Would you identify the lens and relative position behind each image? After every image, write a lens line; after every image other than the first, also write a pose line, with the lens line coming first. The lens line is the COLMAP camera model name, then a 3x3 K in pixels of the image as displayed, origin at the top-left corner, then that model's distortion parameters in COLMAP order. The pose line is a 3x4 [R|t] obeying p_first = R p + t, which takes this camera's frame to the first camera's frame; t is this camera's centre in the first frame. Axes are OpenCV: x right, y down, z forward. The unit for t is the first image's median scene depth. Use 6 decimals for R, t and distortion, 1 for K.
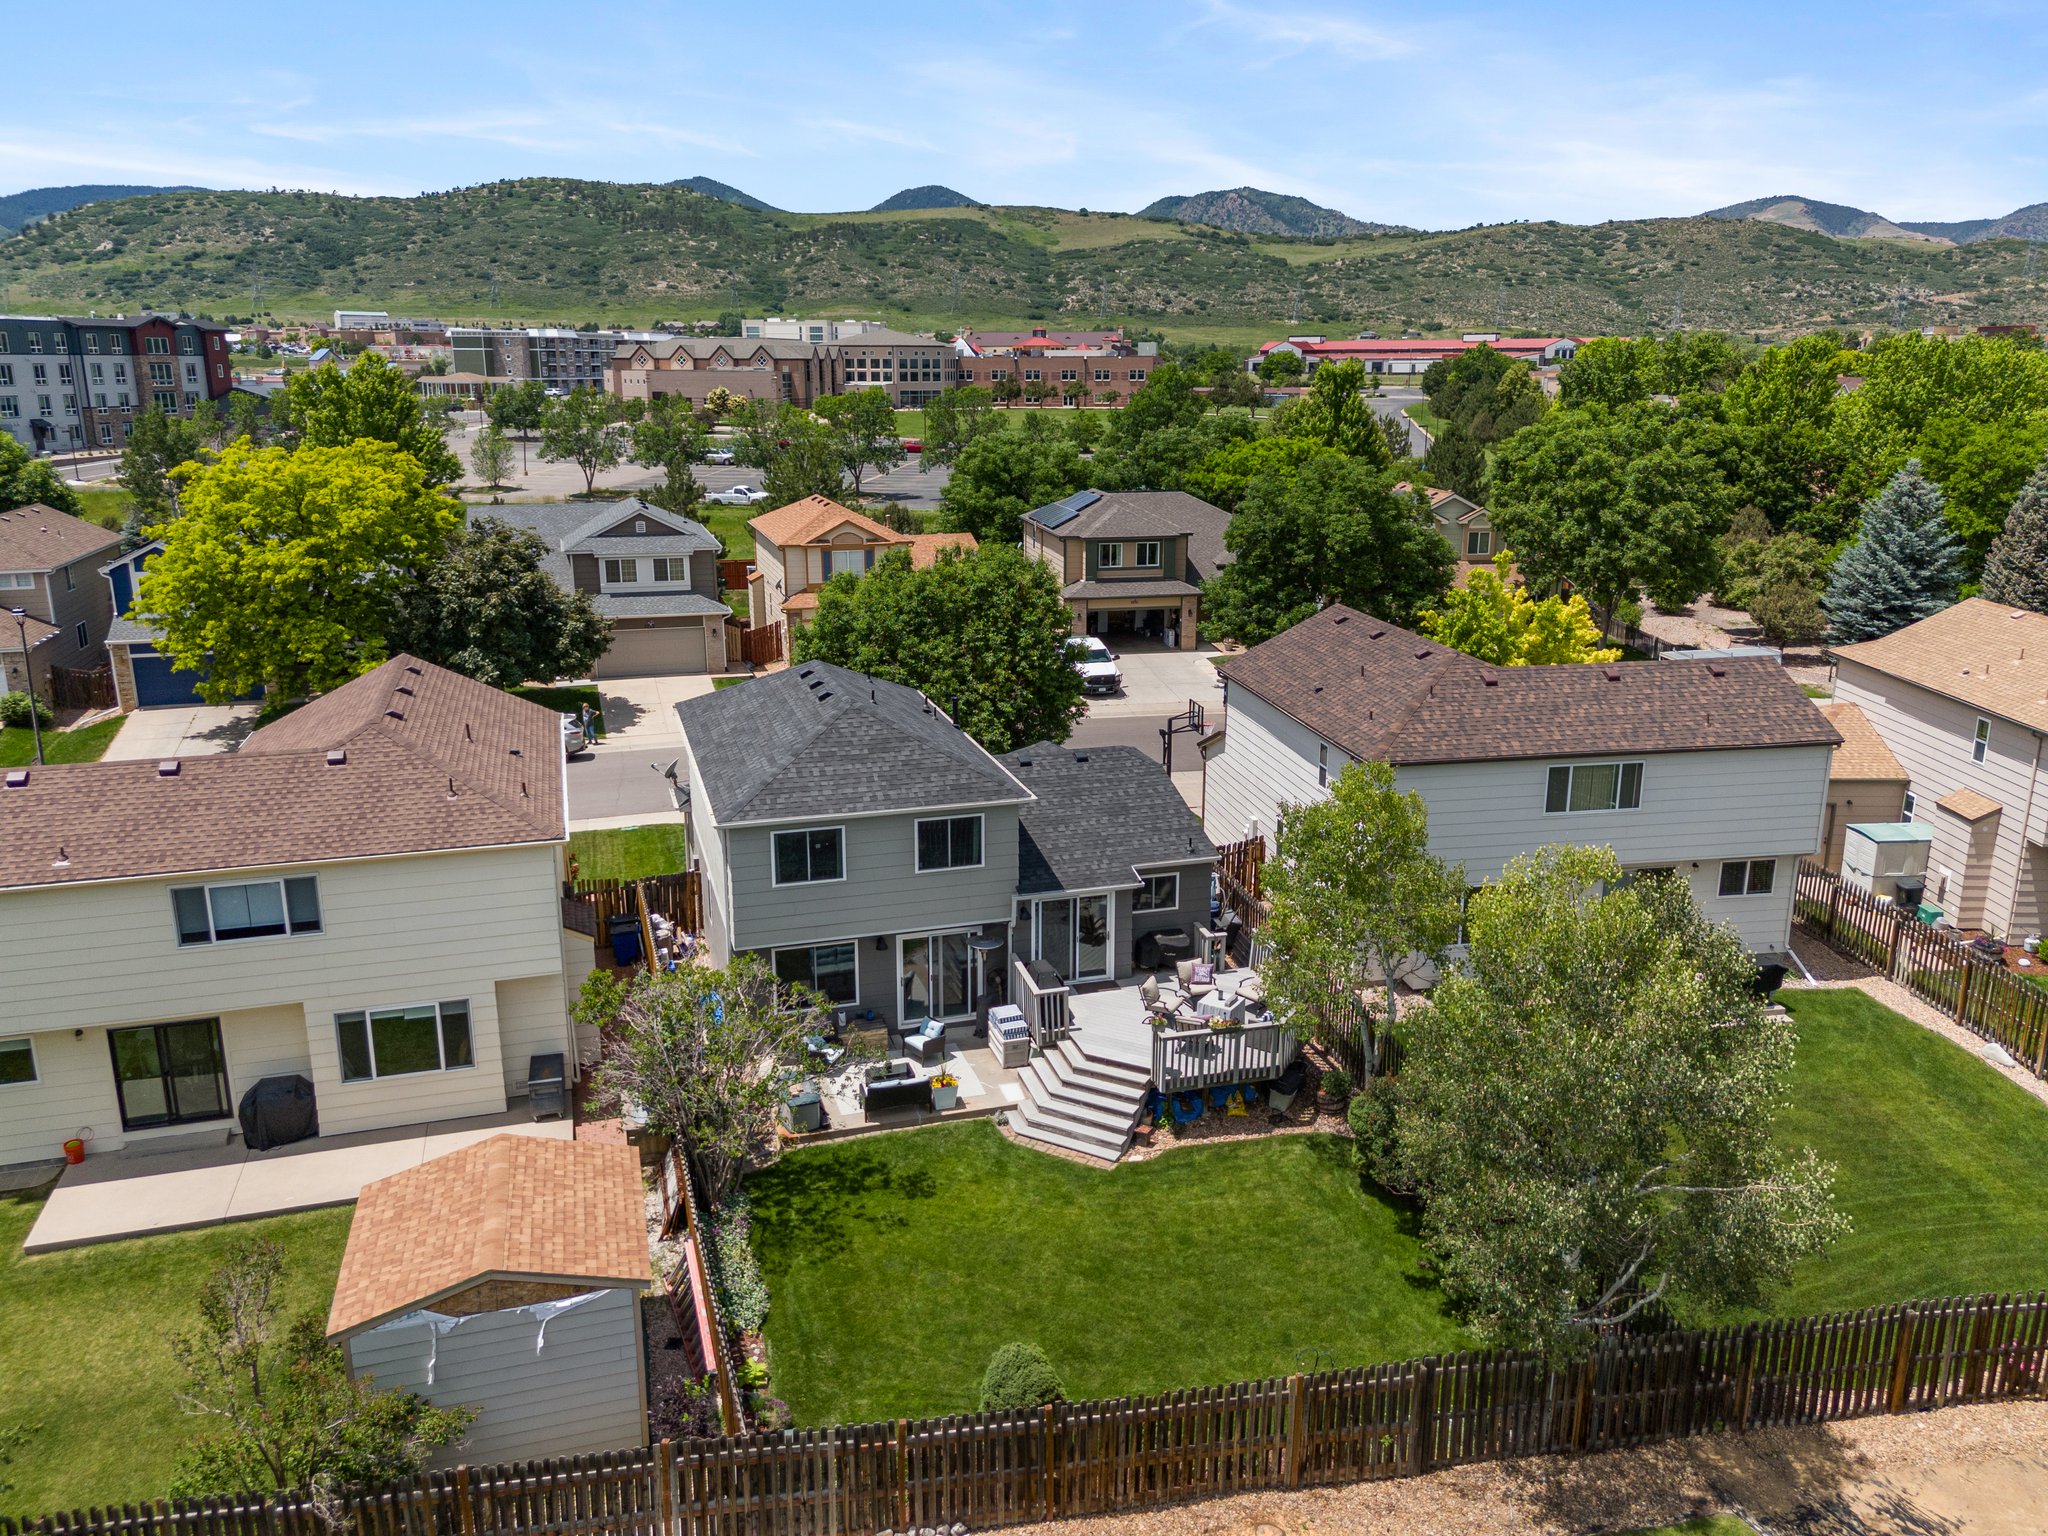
lens RADIAL K [[1509.8, 0, 1023.1], [0, 1509.8, 768.0], [0, 0, 1]] dist [0.065860, -0.057755]
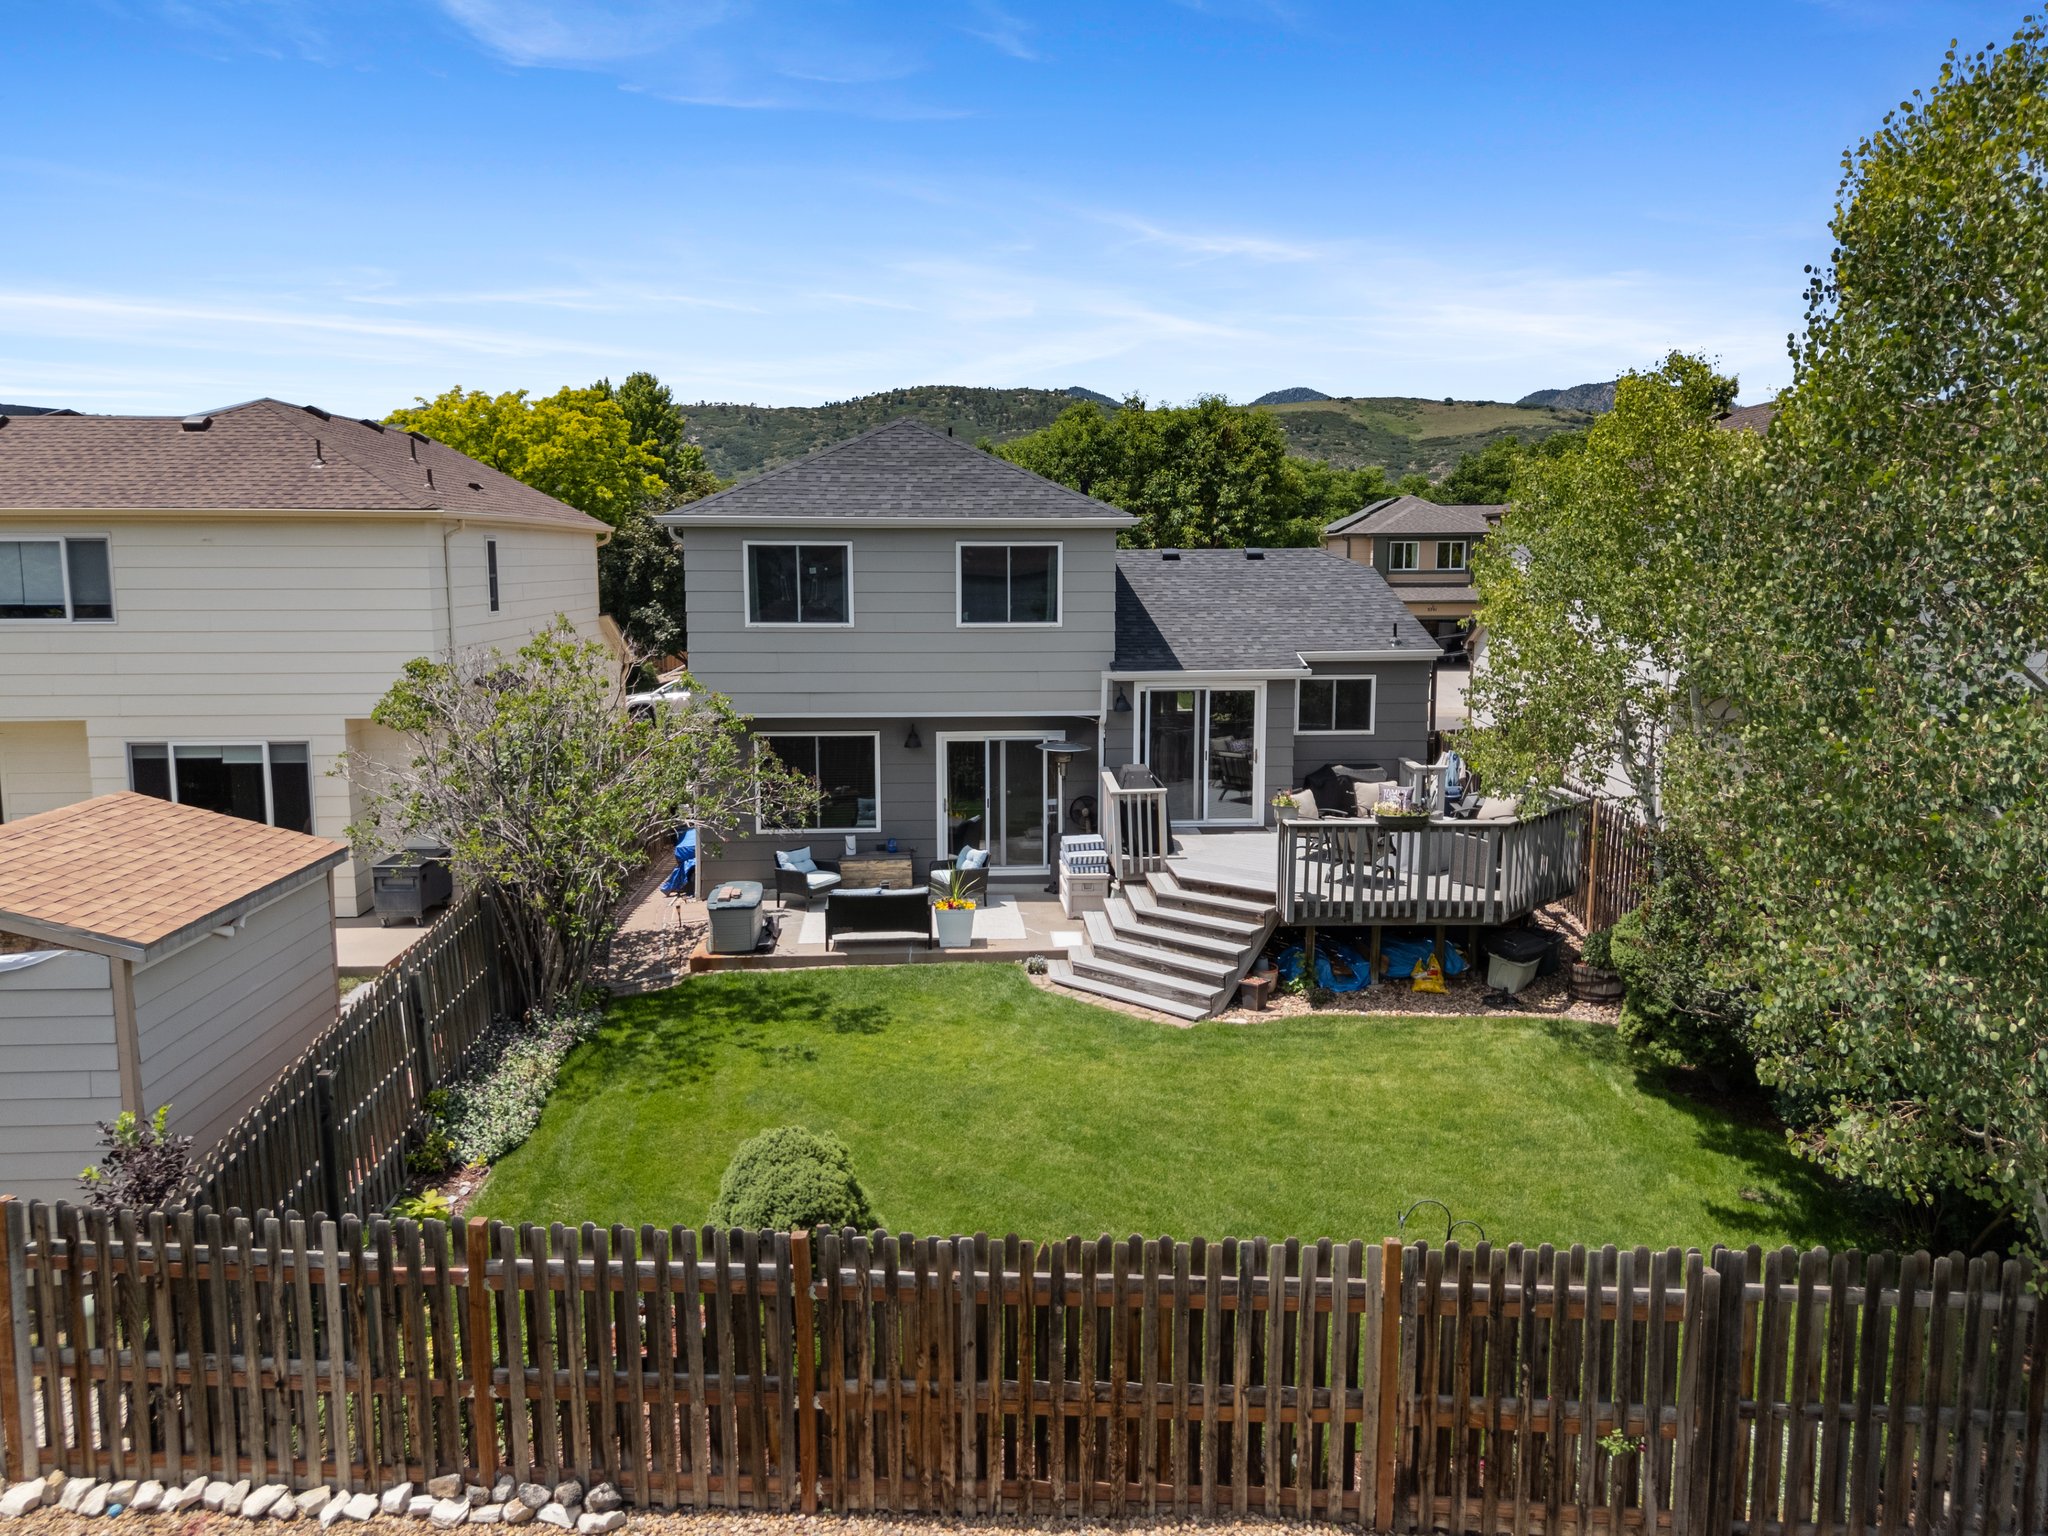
lens RADIAL K [[1509.8, 0, 1023.6], [0, 1509.8, 769.9], [0, 0, 1]] dist [0.065860, -0.057755]
pose [[0.973465, 0.030193, -0.226836, 0.097954], [-0.057531, 0.991711, -0.114891, 0.181839], [0.221486, 0.124893, 0.967133, 0.310088]]
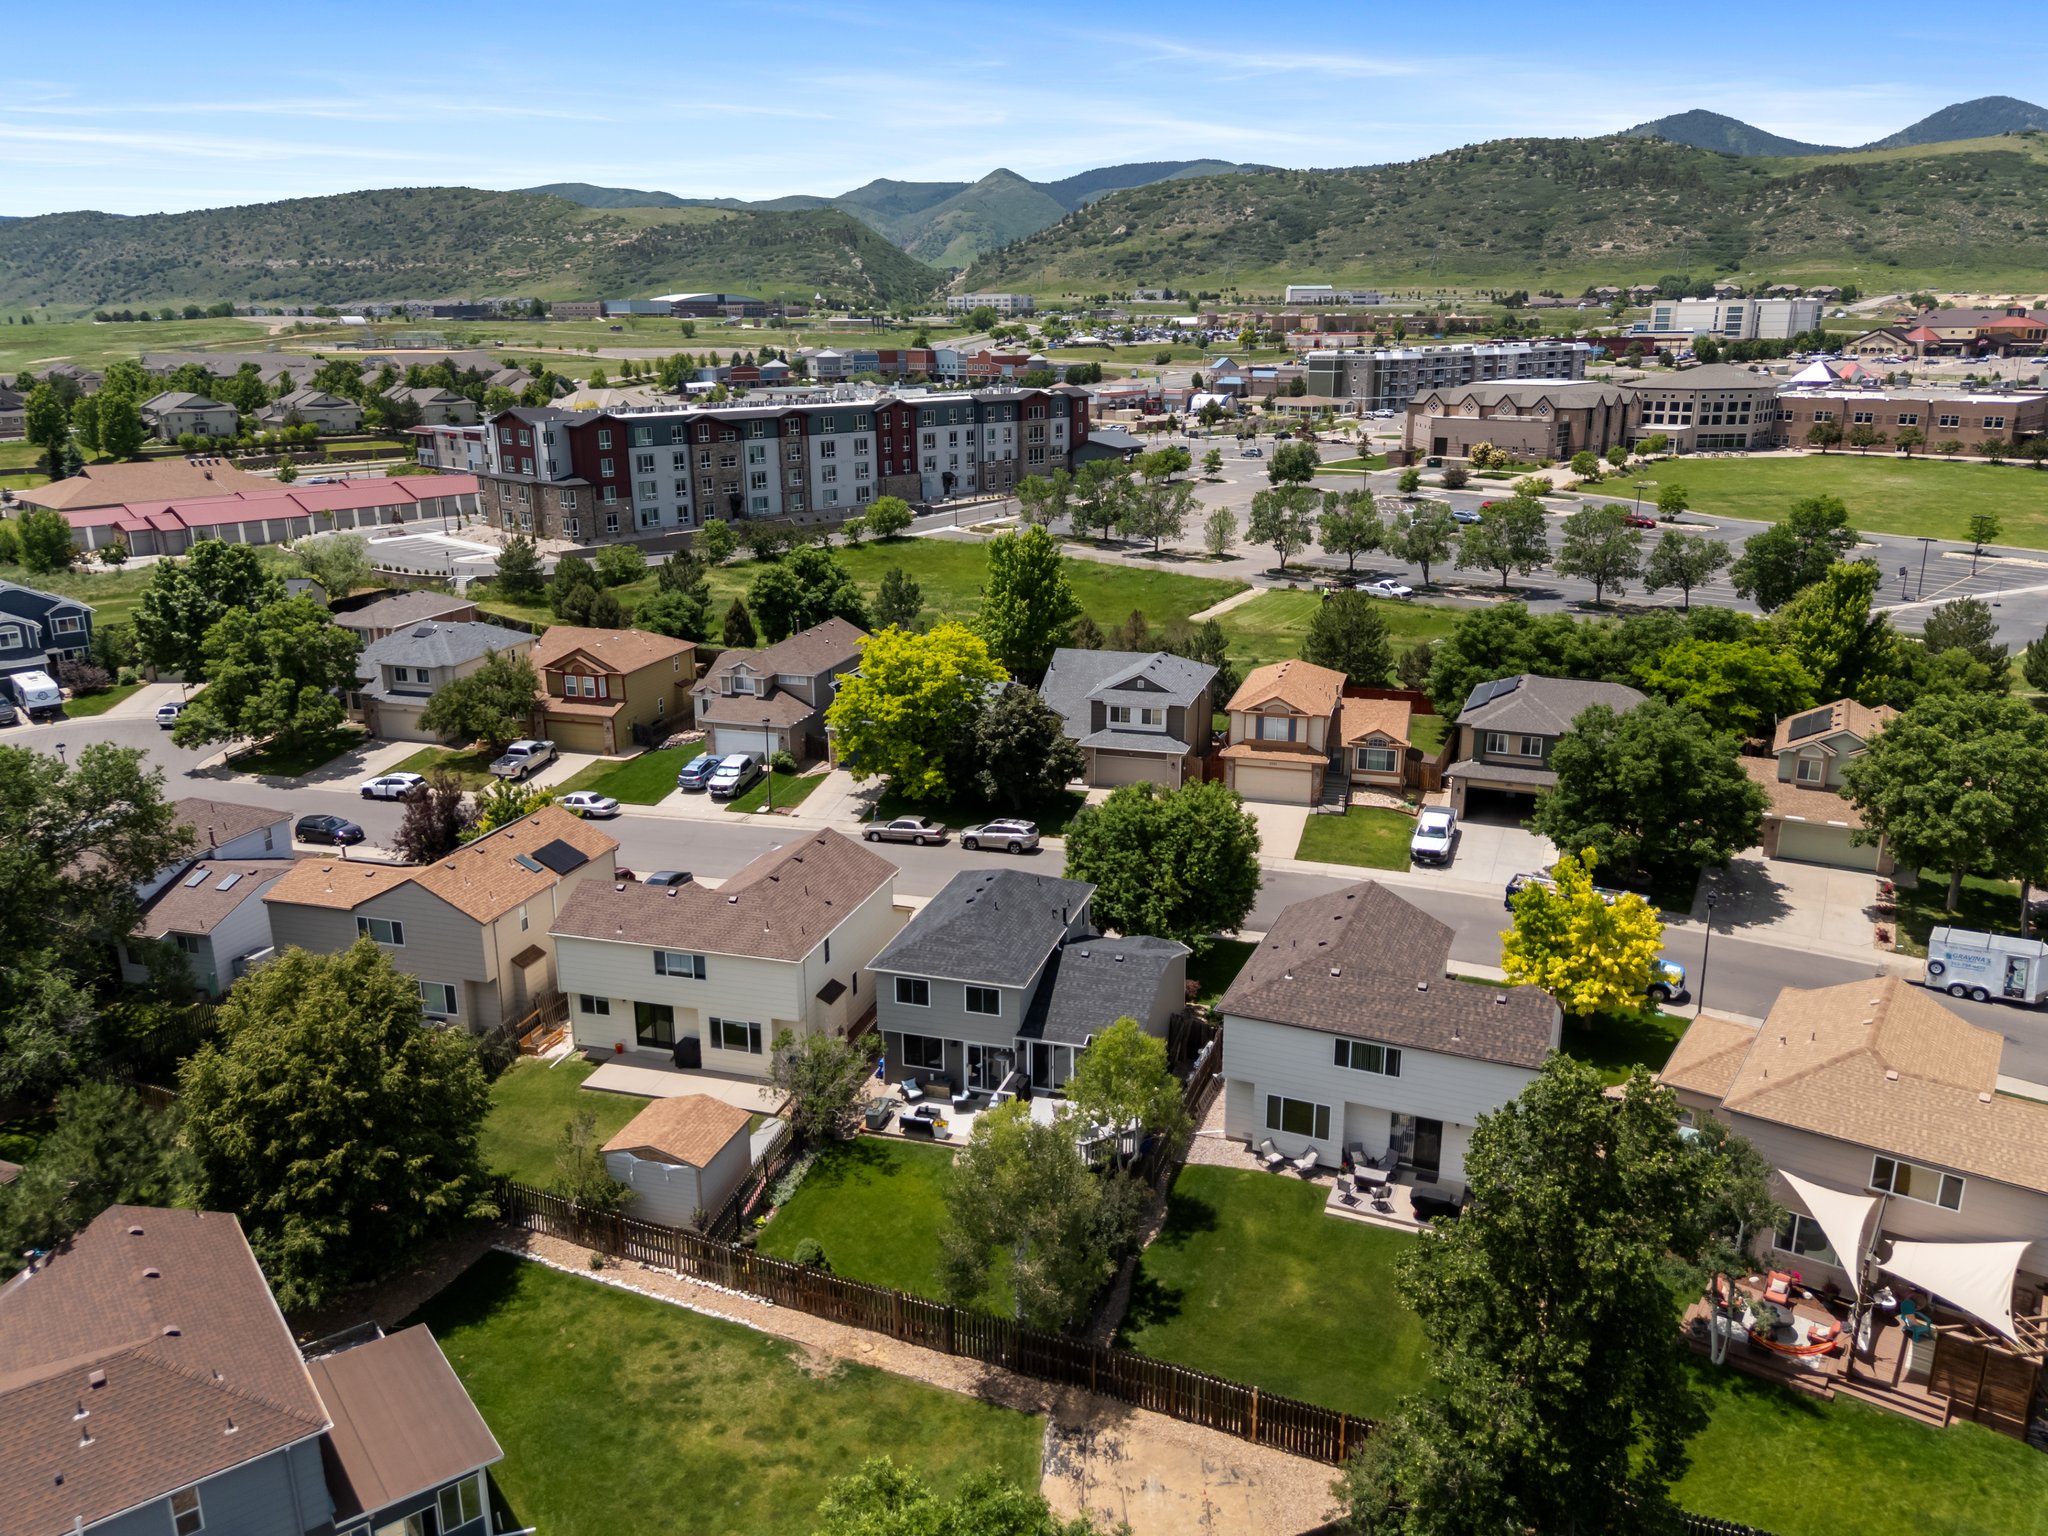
lens RADIAL K [[1509.8, 0, 1027.5], [0, 1509.8, 769.8], [0, 0, 1]] dist [0.065860, -0.057755]
pose [[0.834029, 0.155922, -0.529230, 0.820028], [-0.138407, 0.987691, 0.072874, -0.328058], [0.534078, 0.012469, 0.845343, -0.487097]]
